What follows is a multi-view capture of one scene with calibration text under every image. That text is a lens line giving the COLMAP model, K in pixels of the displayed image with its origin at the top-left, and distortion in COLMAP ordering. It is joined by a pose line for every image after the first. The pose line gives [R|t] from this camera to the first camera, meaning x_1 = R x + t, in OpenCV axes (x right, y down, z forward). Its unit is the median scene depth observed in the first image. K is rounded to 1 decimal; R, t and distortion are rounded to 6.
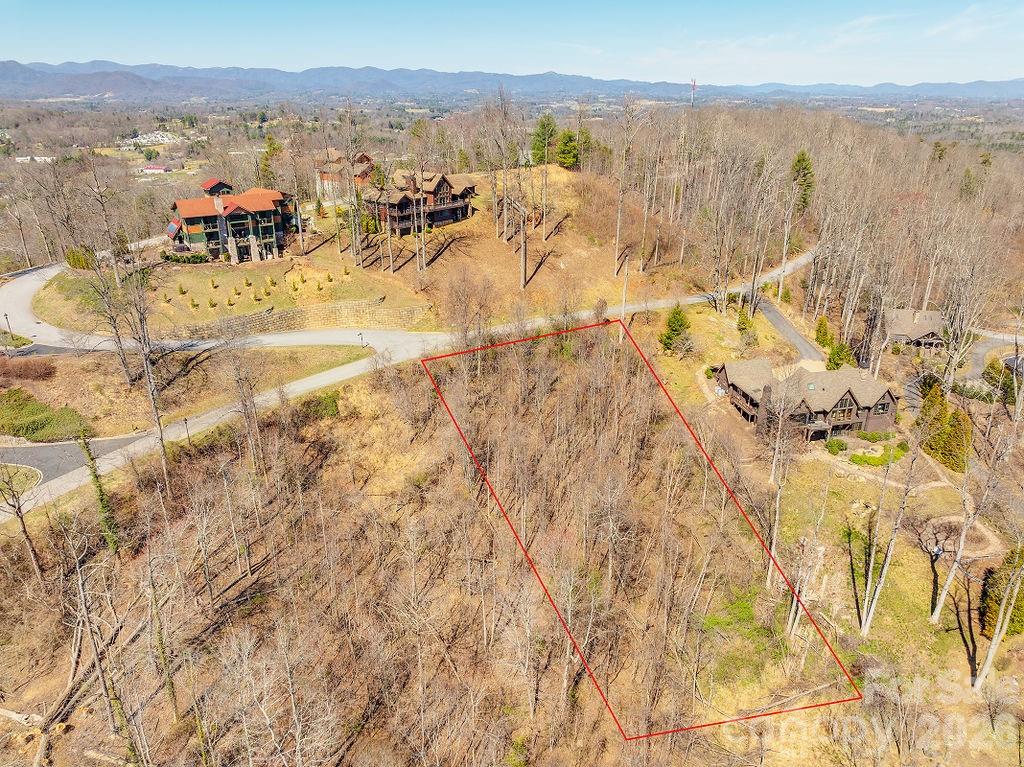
lens RADIAL K [[720.0, 0, 512.0], [0, 720.0, 383.5], [0, 0, 1]] dist [-0.025395, 0.011592]
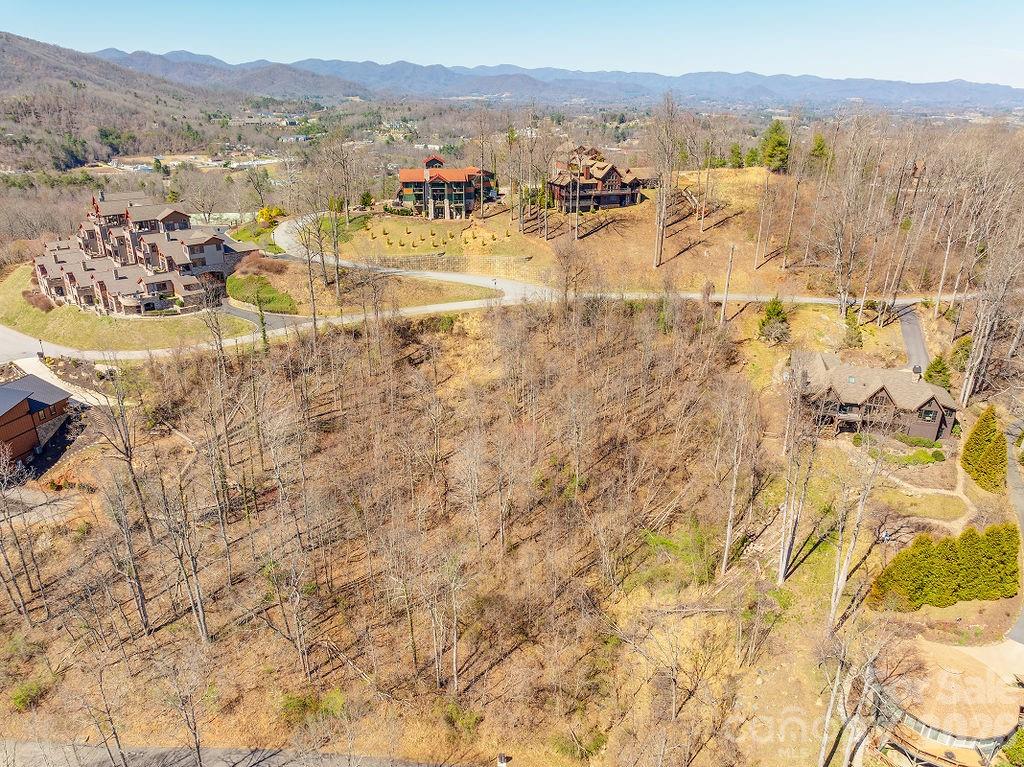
lens RADIAL K [[720.0, 0, 512.0], [0, 720.0, 383.5], [0, 0, 1]] dist [-0.025395, 0.011592]
pose [[0.886388, 0.185426, -0.424187, 0.368288], [-0.187774, 0.981527, 0.036681, 0.056112], [0.423152, 0.047138, 0.904832, -0.137020]]
